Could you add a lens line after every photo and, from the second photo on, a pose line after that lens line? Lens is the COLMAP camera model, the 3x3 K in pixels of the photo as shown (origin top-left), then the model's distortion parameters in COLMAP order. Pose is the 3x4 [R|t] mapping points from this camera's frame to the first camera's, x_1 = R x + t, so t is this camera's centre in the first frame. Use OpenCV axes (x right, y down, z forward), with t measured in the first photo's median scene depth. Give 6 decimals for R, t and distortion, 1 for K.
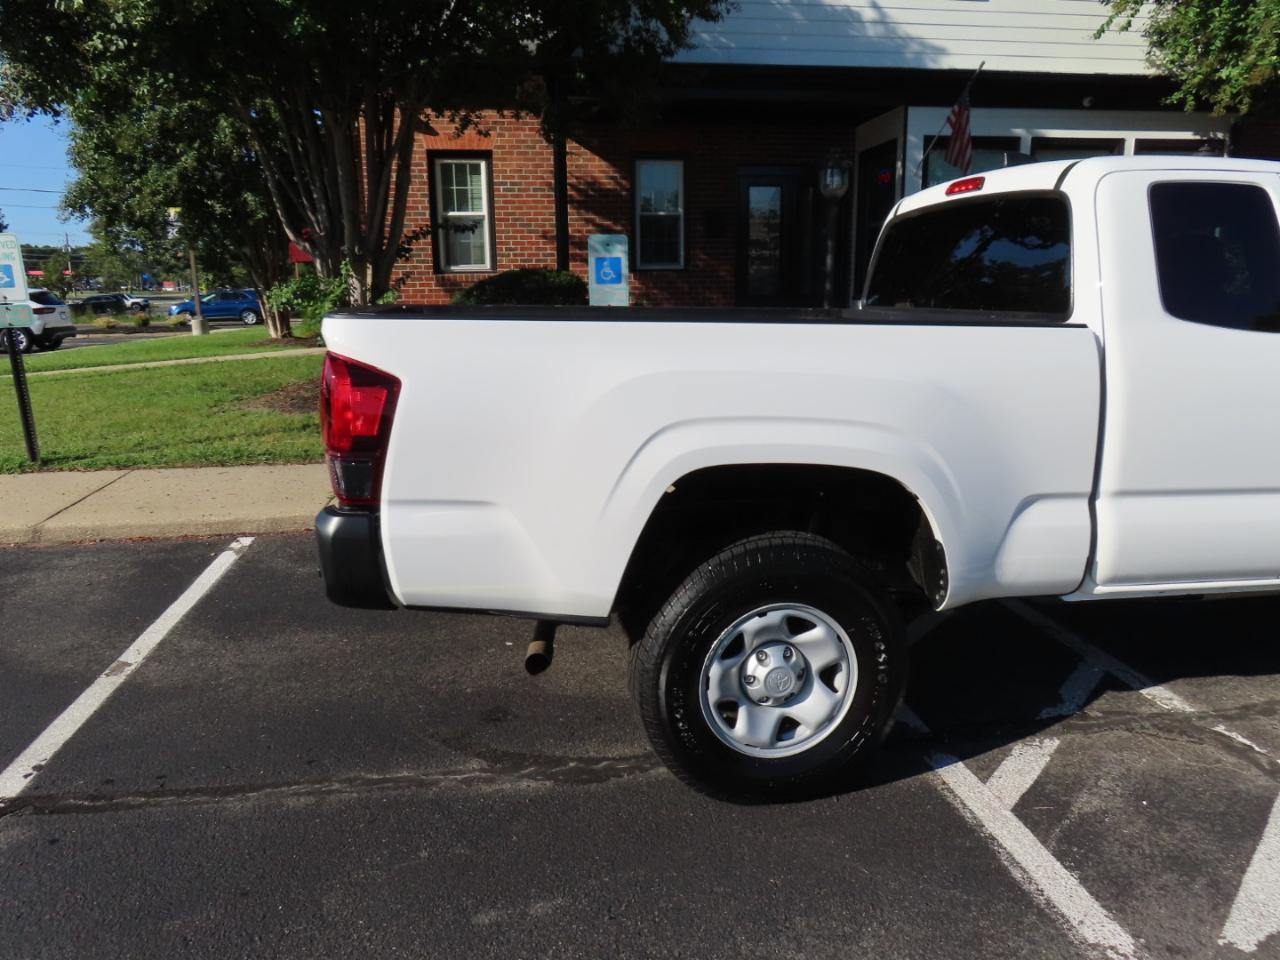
lens RADIAL K [[916.1, 0, 644.1], [0, 916.1, 480.3], [0, 0, 1]] dist [-0.004085, -0.002155]
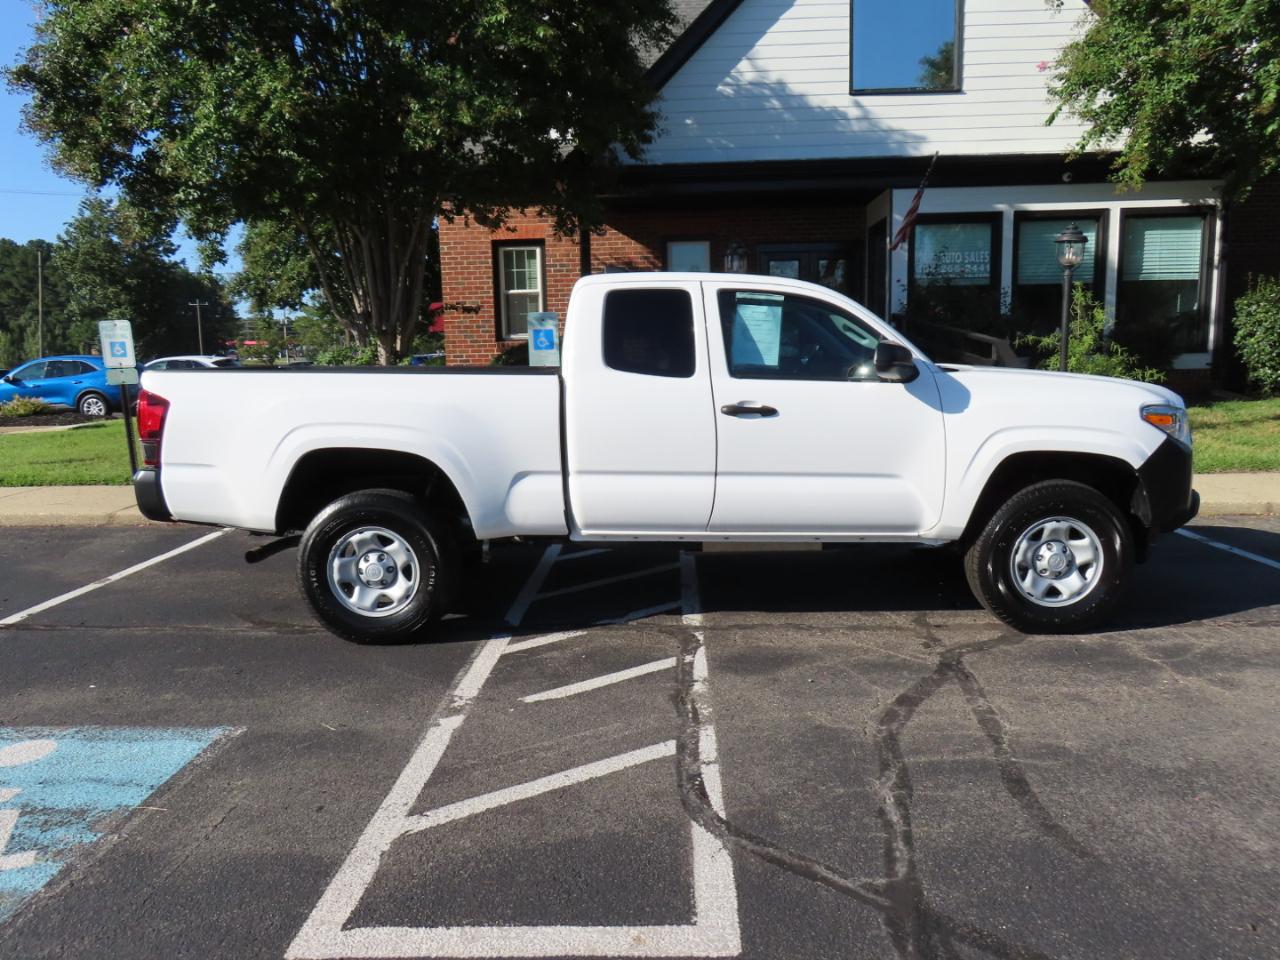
lens RADIAL K [[919.1, 0, 642.1], [0, 919.1, 478.3], [0, 0, 1]] dist [-0.005711, 0.000682]
pose [[0.982198, 0.015145, -0.187240, 0.208056], [-0.028016, 0.997407, -0.066289, 0.029535], [0.185750, 0.070355, 0.980075, -0.140842]]
